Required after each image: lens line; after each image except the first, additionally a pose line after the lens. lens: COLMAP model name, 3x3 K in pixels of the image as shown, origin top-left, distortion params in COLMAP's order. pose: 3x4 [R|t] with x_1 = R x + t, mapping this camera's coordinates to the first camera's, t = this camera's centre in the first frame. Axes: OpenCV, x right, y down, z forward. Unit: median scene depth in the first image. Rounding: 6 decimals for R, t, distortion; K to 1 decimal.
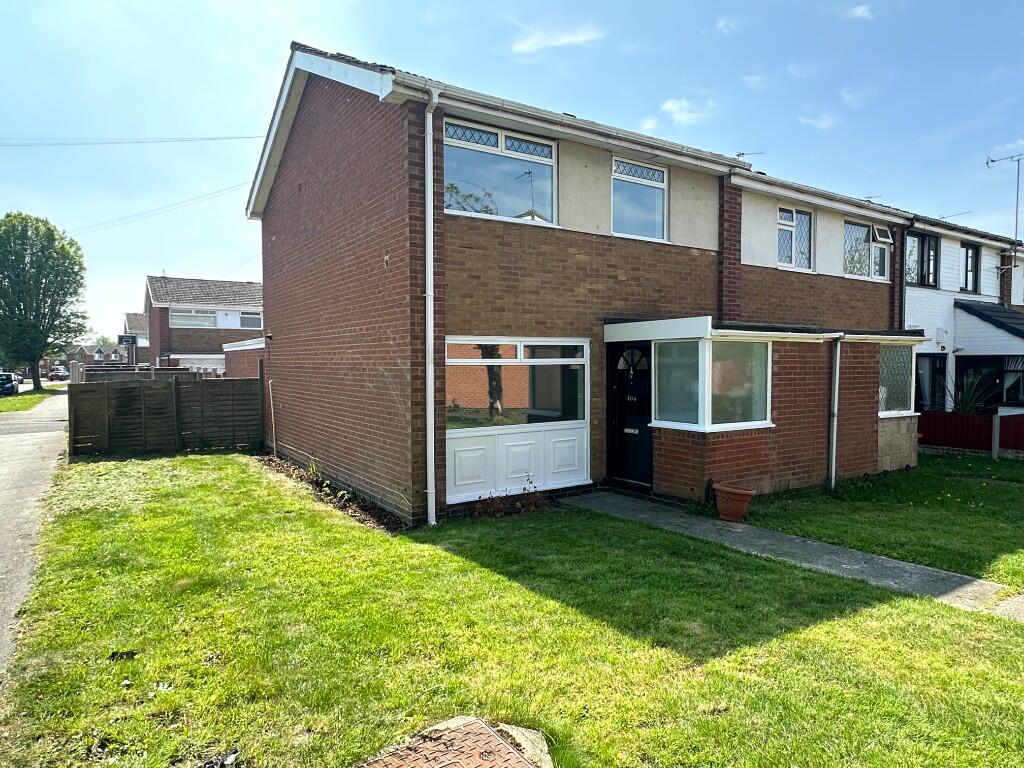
lens RADIAL K [[639.9, 0, 512.0], [0, 639.9, 384.0], [0, 0, 1]] dist [0.000030, -0.001193]
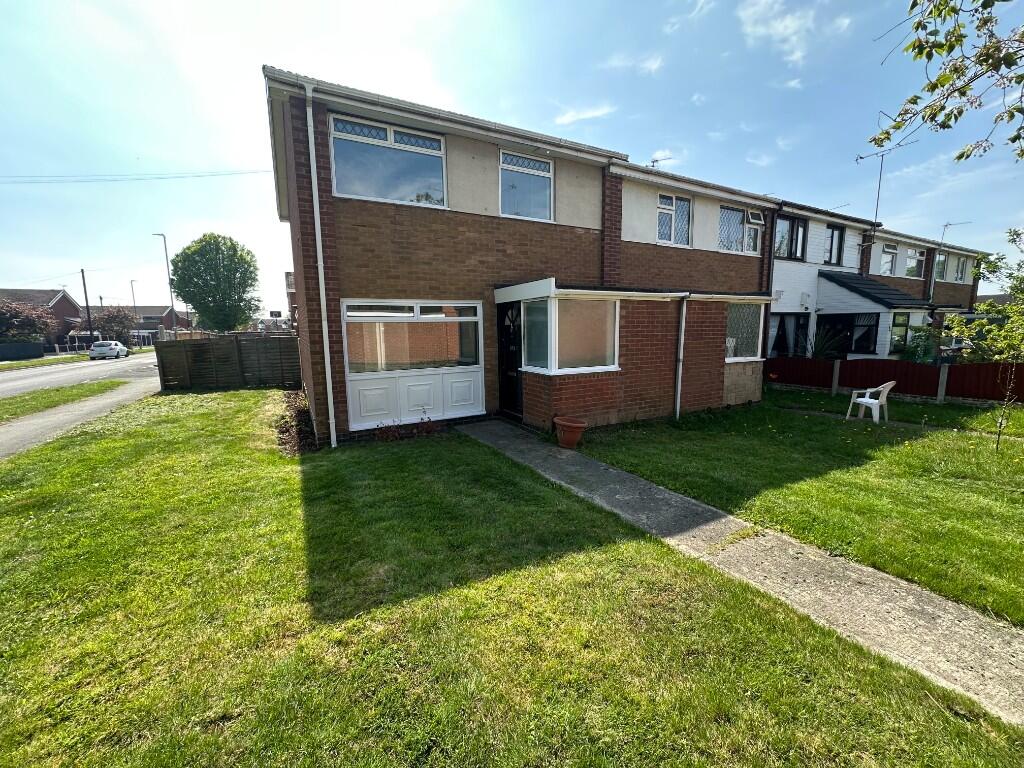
lens RADIAL K [[408.8, 0, 514.0], [0, 408.8, 381.4], [0, 0, 1]] dist [-0.003196, -0.000227]
pose [[0.996259, 0.000335, -0.086423, 0.257044], [0.008078, 0.995253, 0.096983, 0.009455], [0.086045, -0.097319, 0.991527, 0.190617]]
